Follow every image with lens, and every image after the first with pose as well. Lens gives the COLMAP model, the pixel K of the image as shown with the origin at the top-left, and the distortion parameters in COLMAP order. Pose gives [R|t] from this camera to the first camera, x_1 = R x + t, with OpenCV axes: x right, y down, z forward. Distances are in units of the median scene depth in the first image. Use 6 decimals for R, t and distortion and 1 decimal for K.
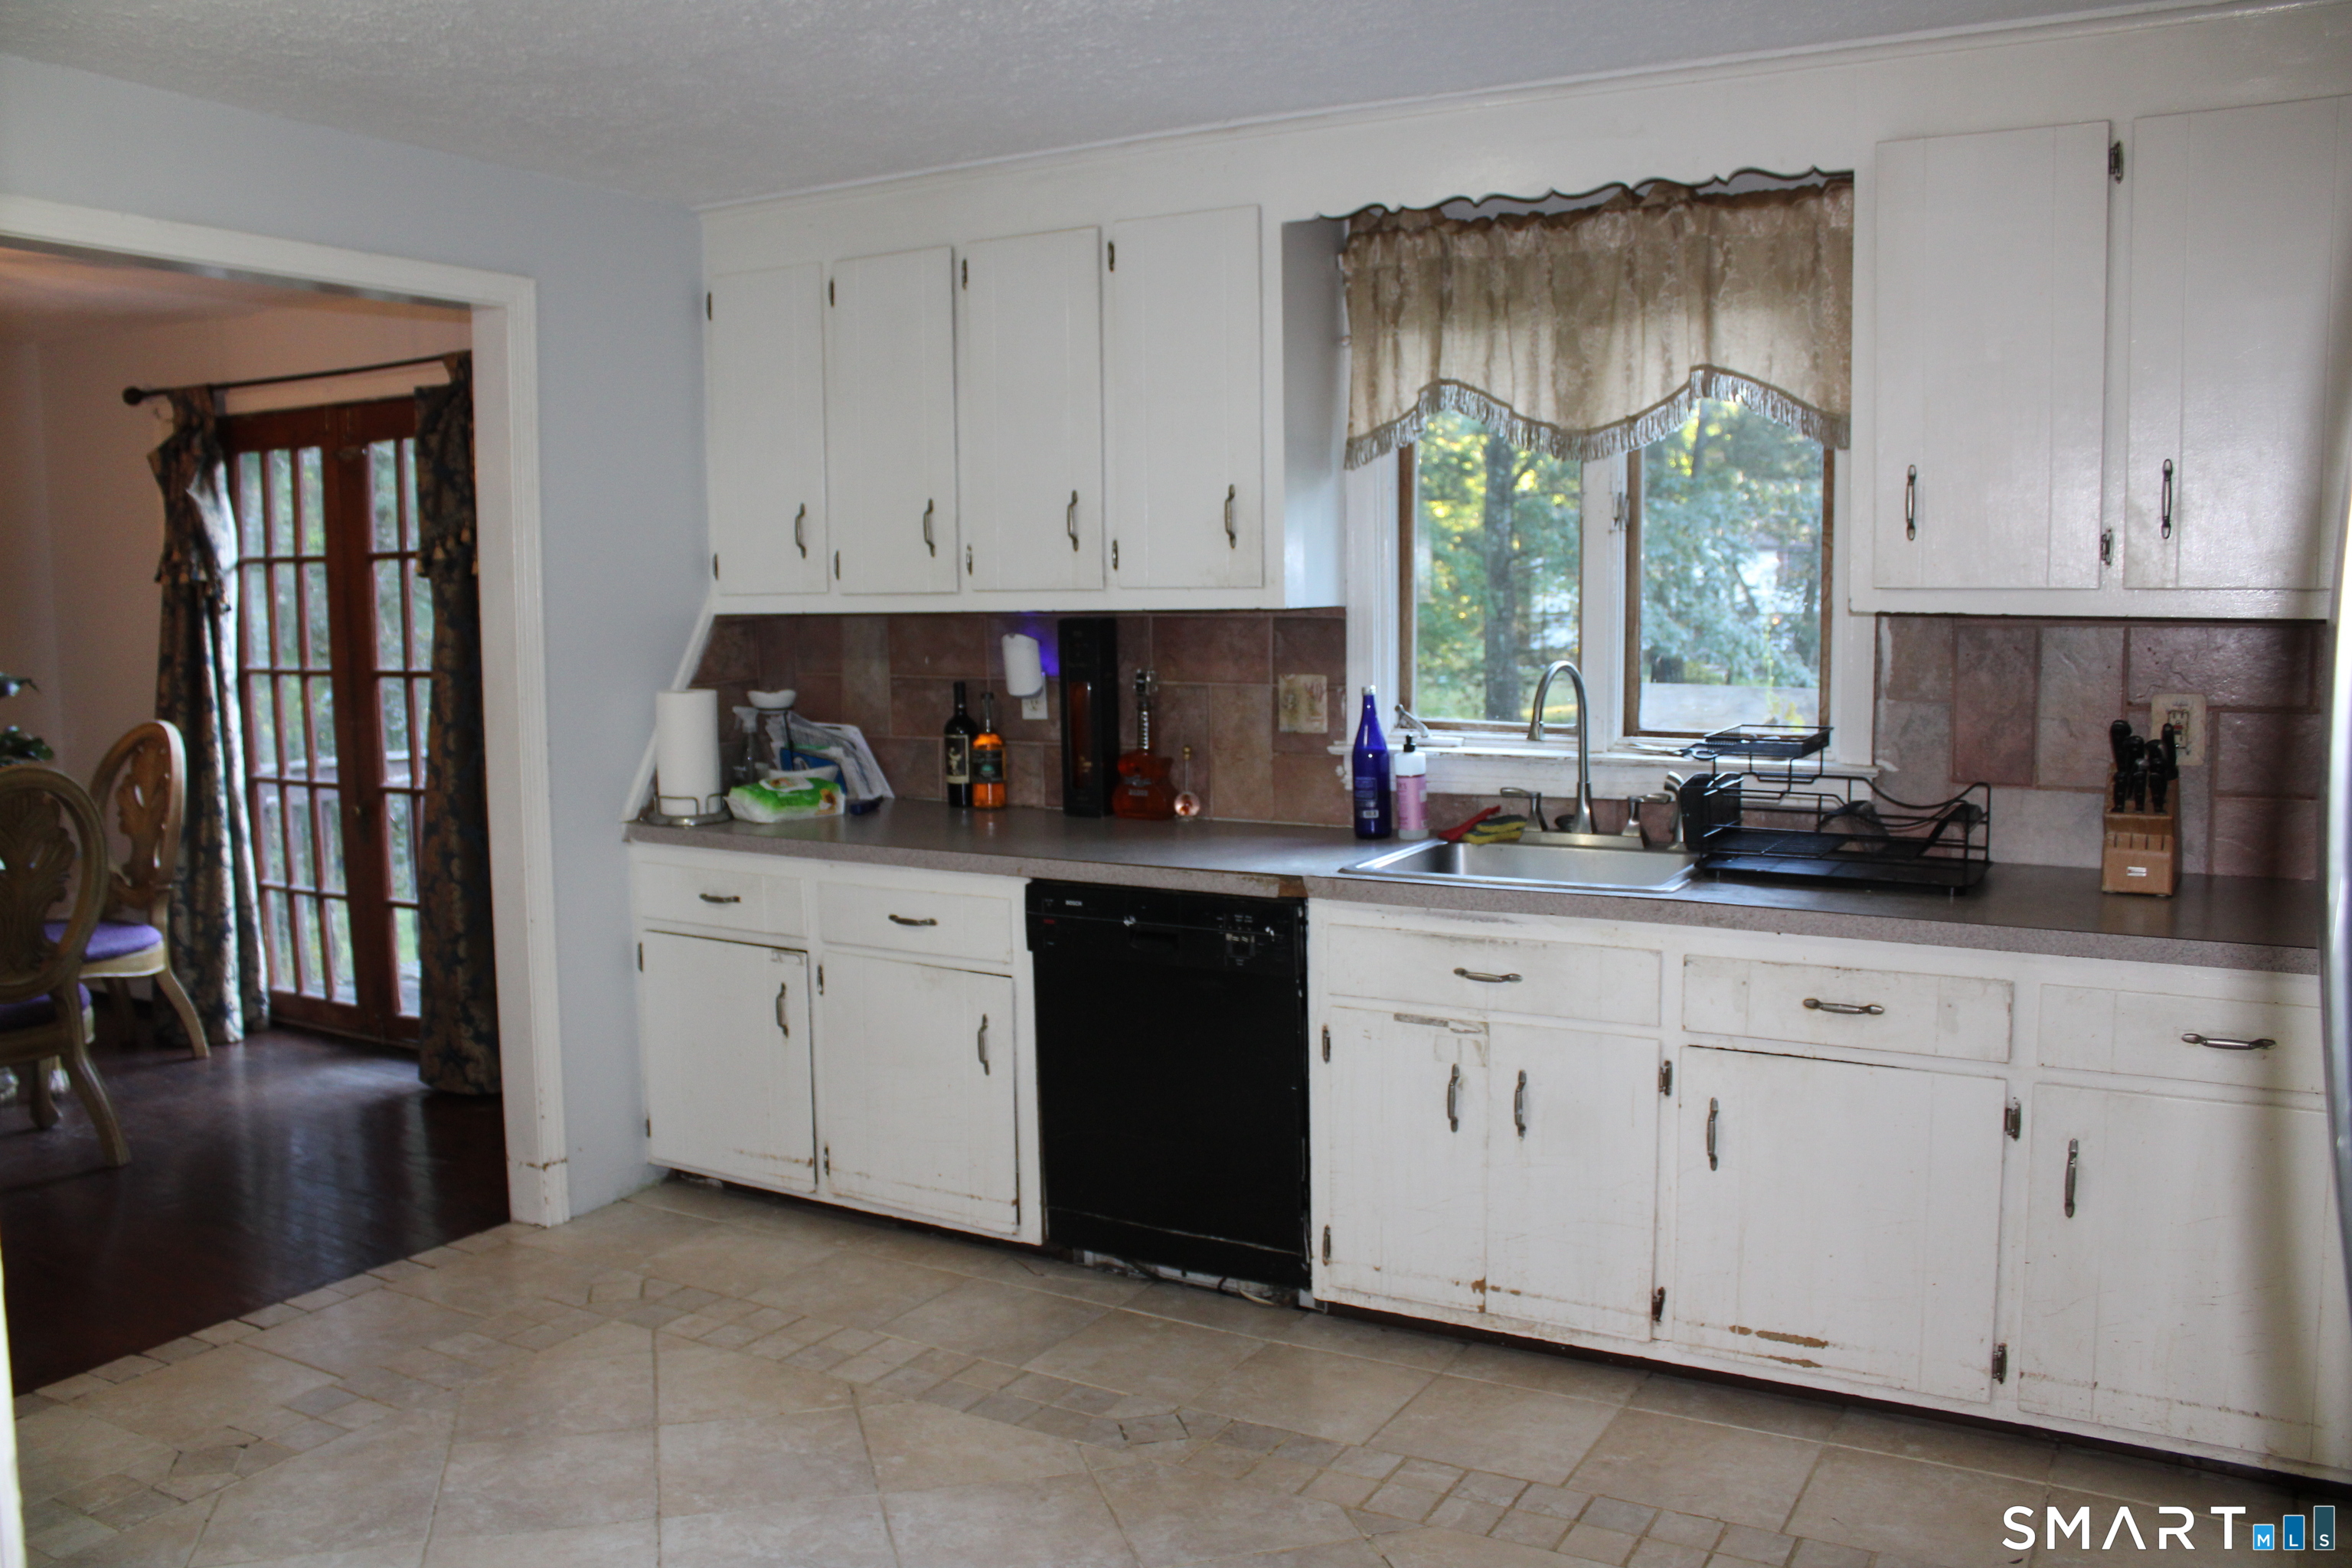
lens RADIAL K [[1932.8, 0, 1174.8], [0, 1932.8, 785.2], [0, 0, 1]] dist [-0.159530, 0.137502]
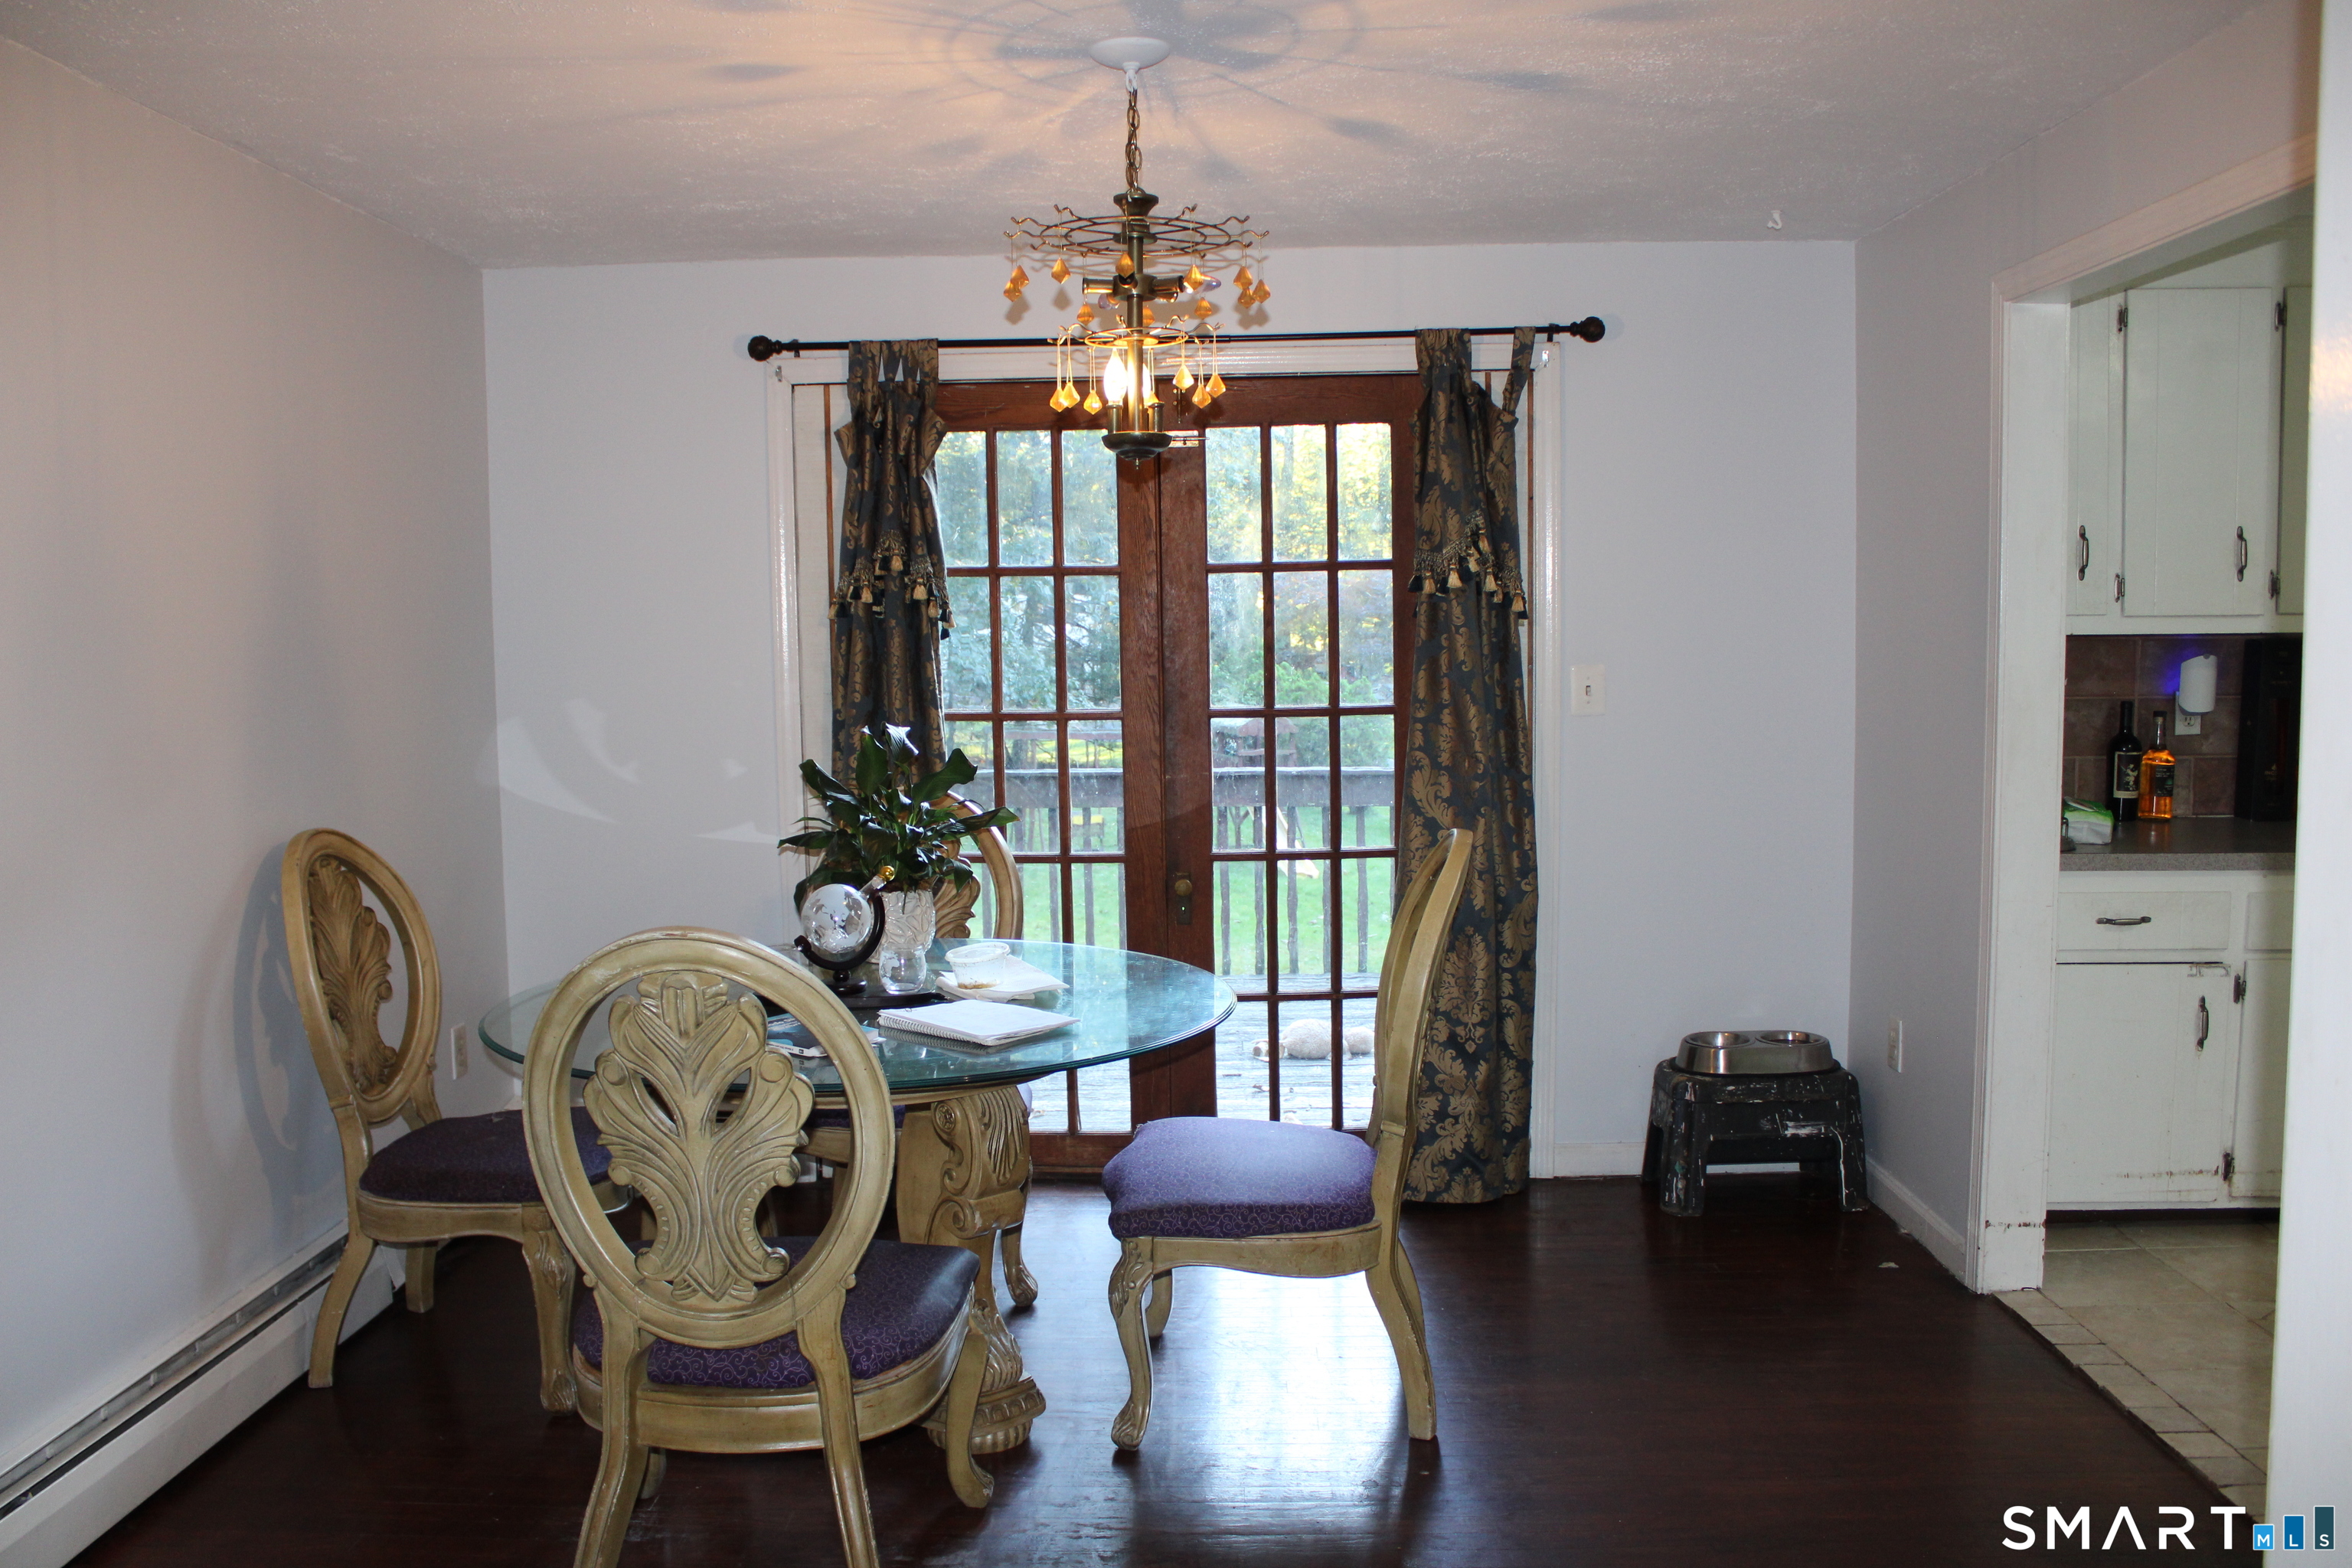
lens RADIAL K [[1932.8, 0, 1178.2], [0, 1932.8, 790.8], [0, 0, 1]] dist [-0.159530, 0.137502]
pose [[0.878179, -0.044642, 0.476245, -0.918894], [0.056287, 0.998362, -0.010207, -0.020767], [-0.475010, 0.035770, 0.879253, 0.312040]]
